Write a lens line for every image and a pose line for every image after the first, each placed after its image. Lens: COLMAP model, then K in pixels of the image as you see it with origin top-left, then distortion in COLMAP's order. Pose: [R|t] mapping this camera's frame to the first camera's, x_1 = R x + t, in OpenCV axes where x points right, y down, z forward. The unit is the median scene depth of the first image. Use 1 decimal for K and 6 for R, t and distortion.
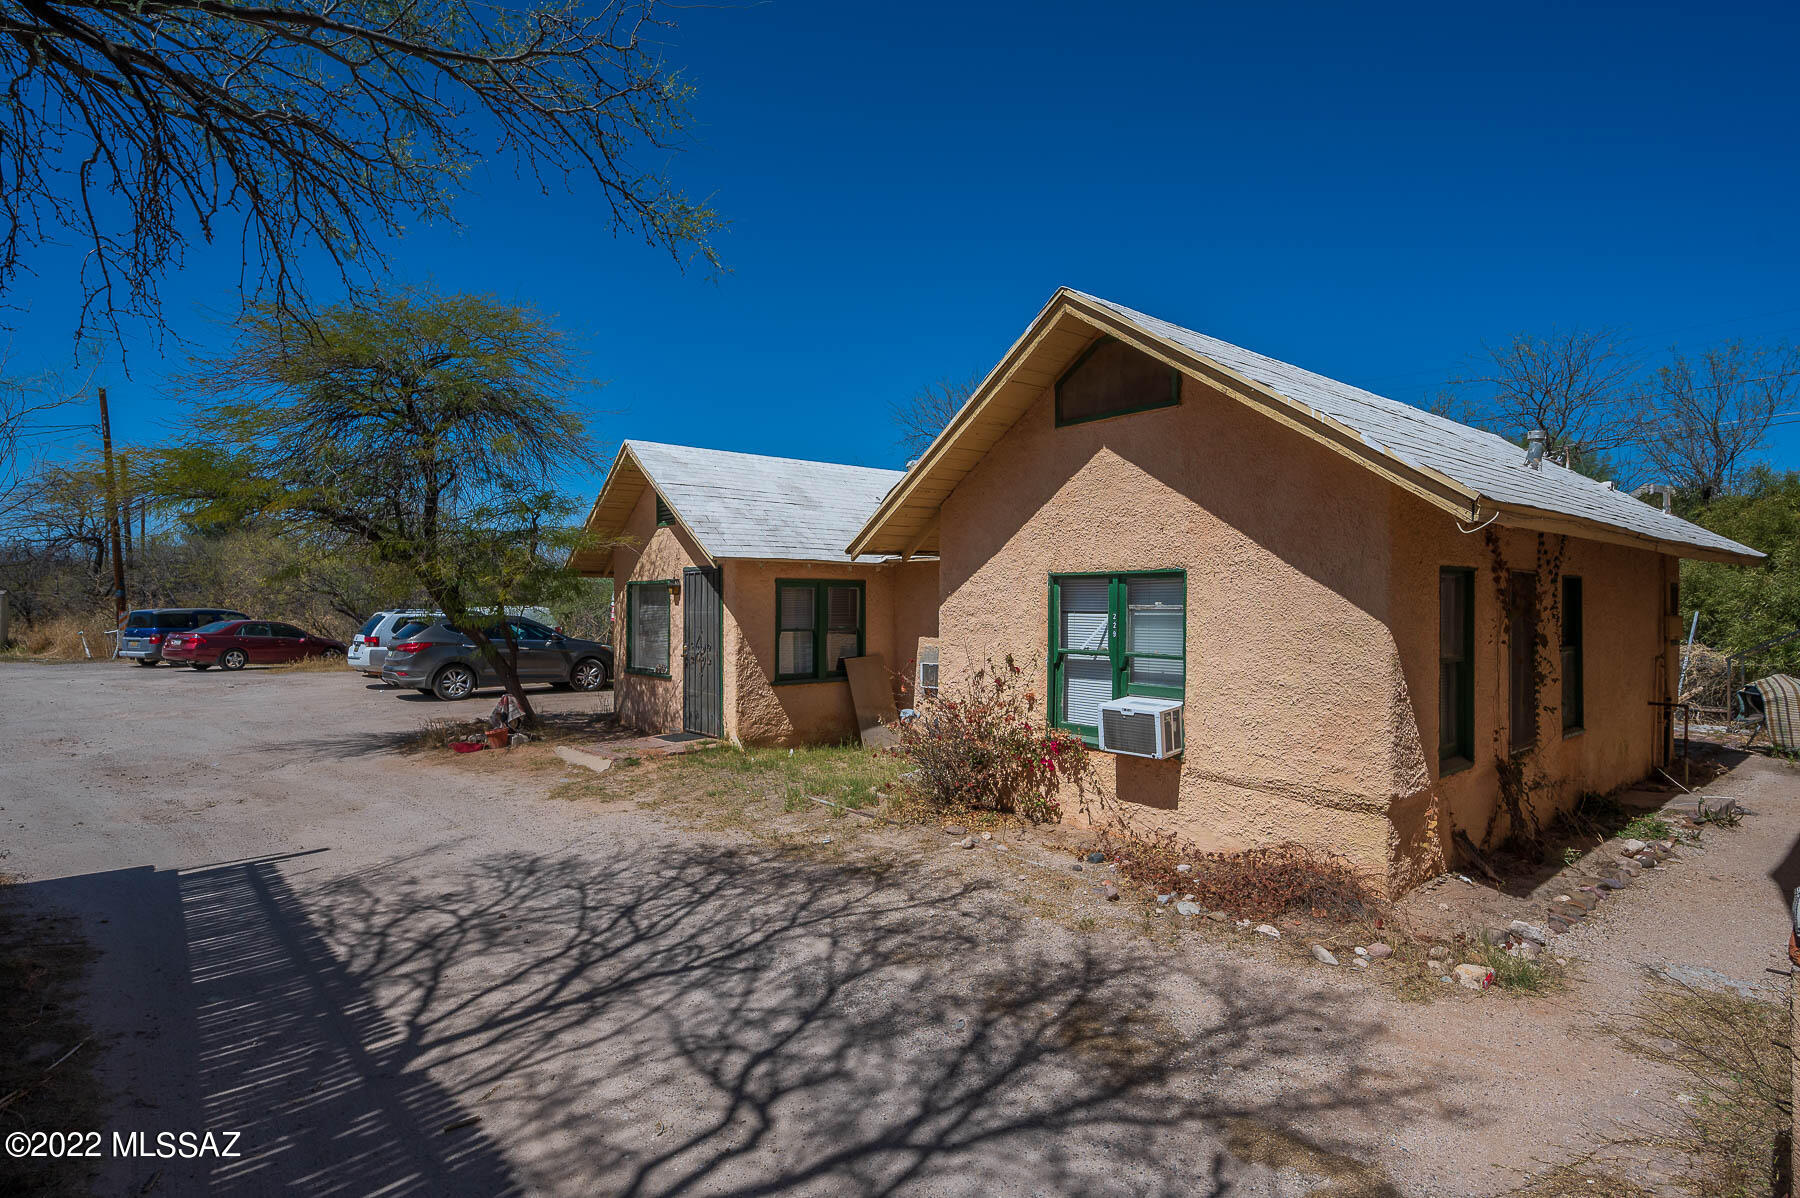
lens RADIAL K [[880.3, 0, 903.3], [0, 880.3, 595.5], [0, 0, 1]] dist [-0.002379, -0.001073]
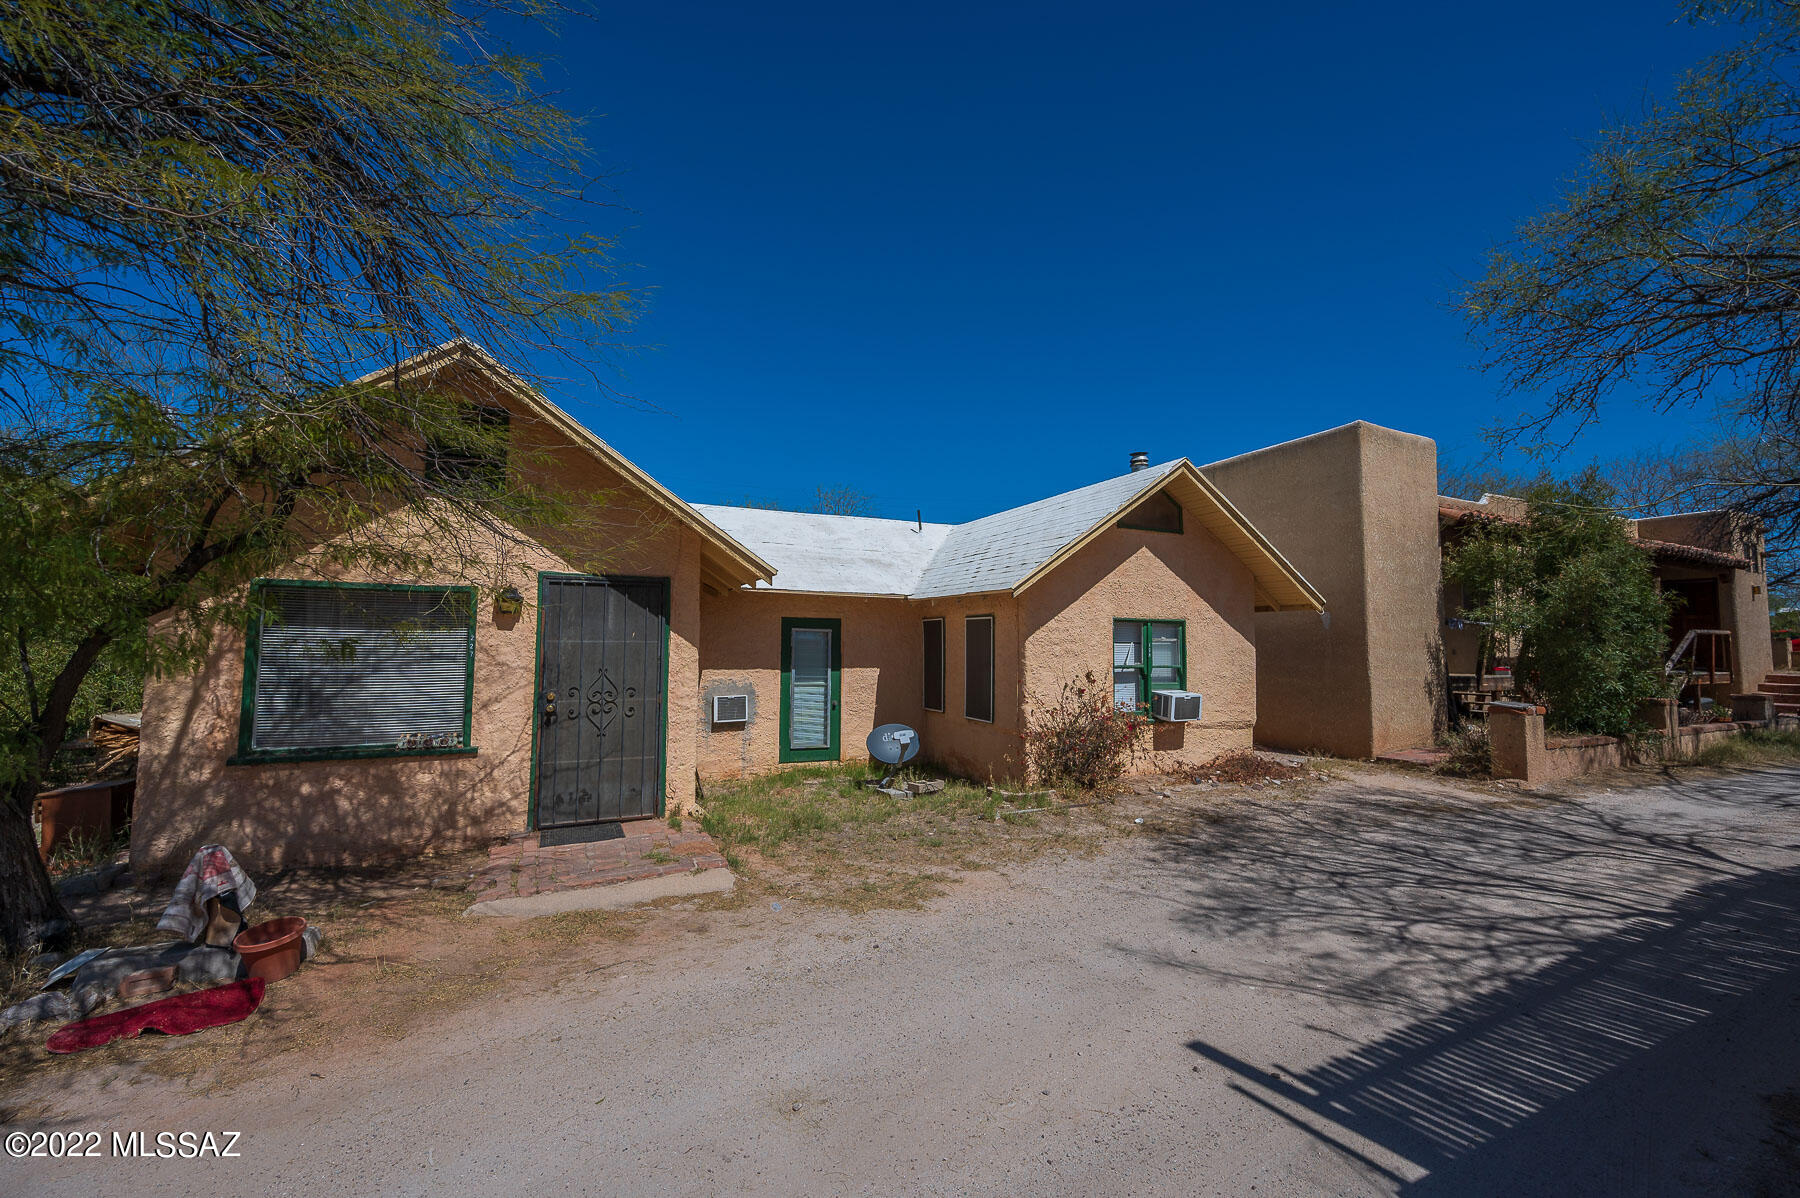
lens RADIAL K [[702.8, 0, 900.0], [0, 702.8, 599.0], [0, 0, 1]] dist [0.000717, 0.000630]
pose [[0.259069, 0.068593, 0.963420, -1.345514], [-0.014918, 0.997640, -0.067018, 0.036881], [-0.965744, 0.002990, 0.259481, 1.226125]]
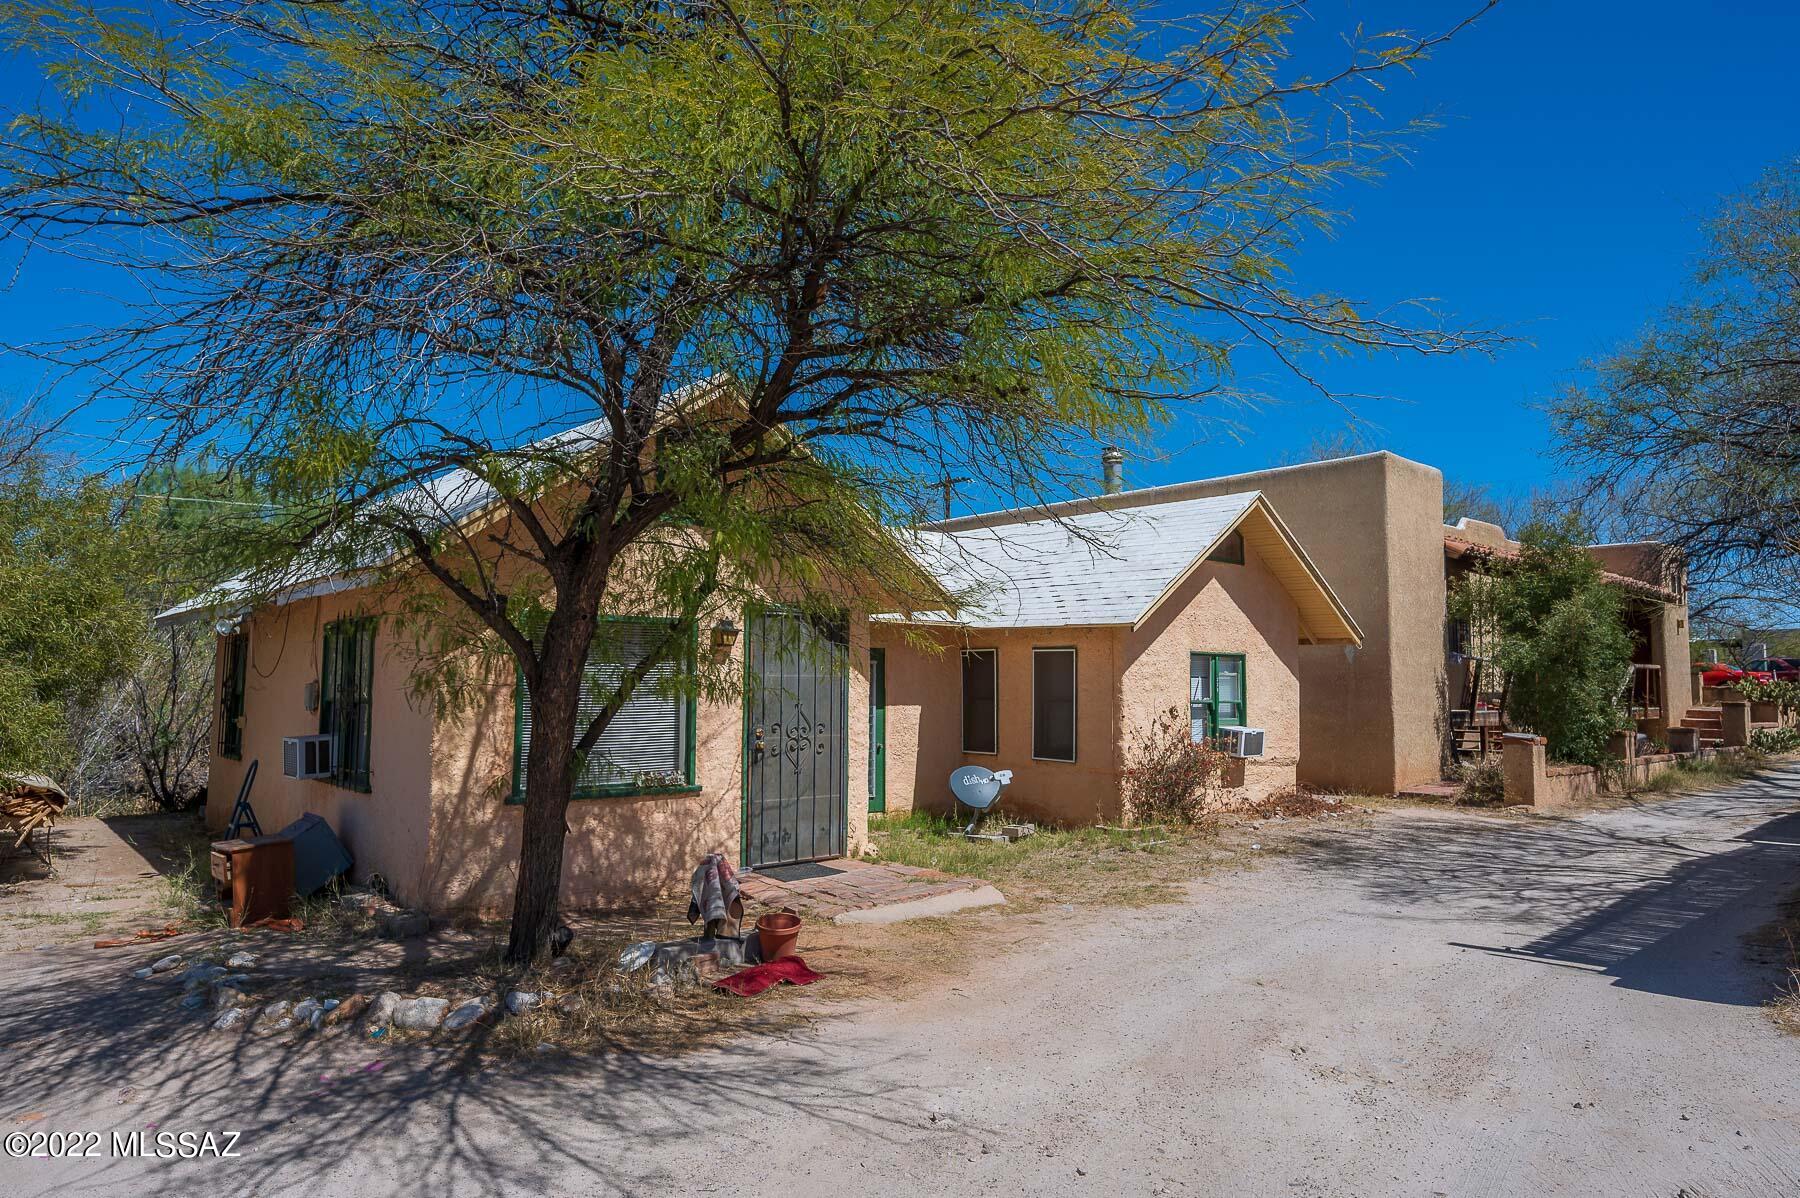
lens RADIAL K [[1098.2, 0, 891.7], [0, 1098.2, 597.8], [0, 0, 1]] dist [0.007548, -0.001497]
pose [[-0.015265, 0.076989, 0.996915, -2.036078], [-0.016269, 0.996880, -0.077235, 0.044568], [-0.999751, -0.017397, -0.013964, 1.818112]]
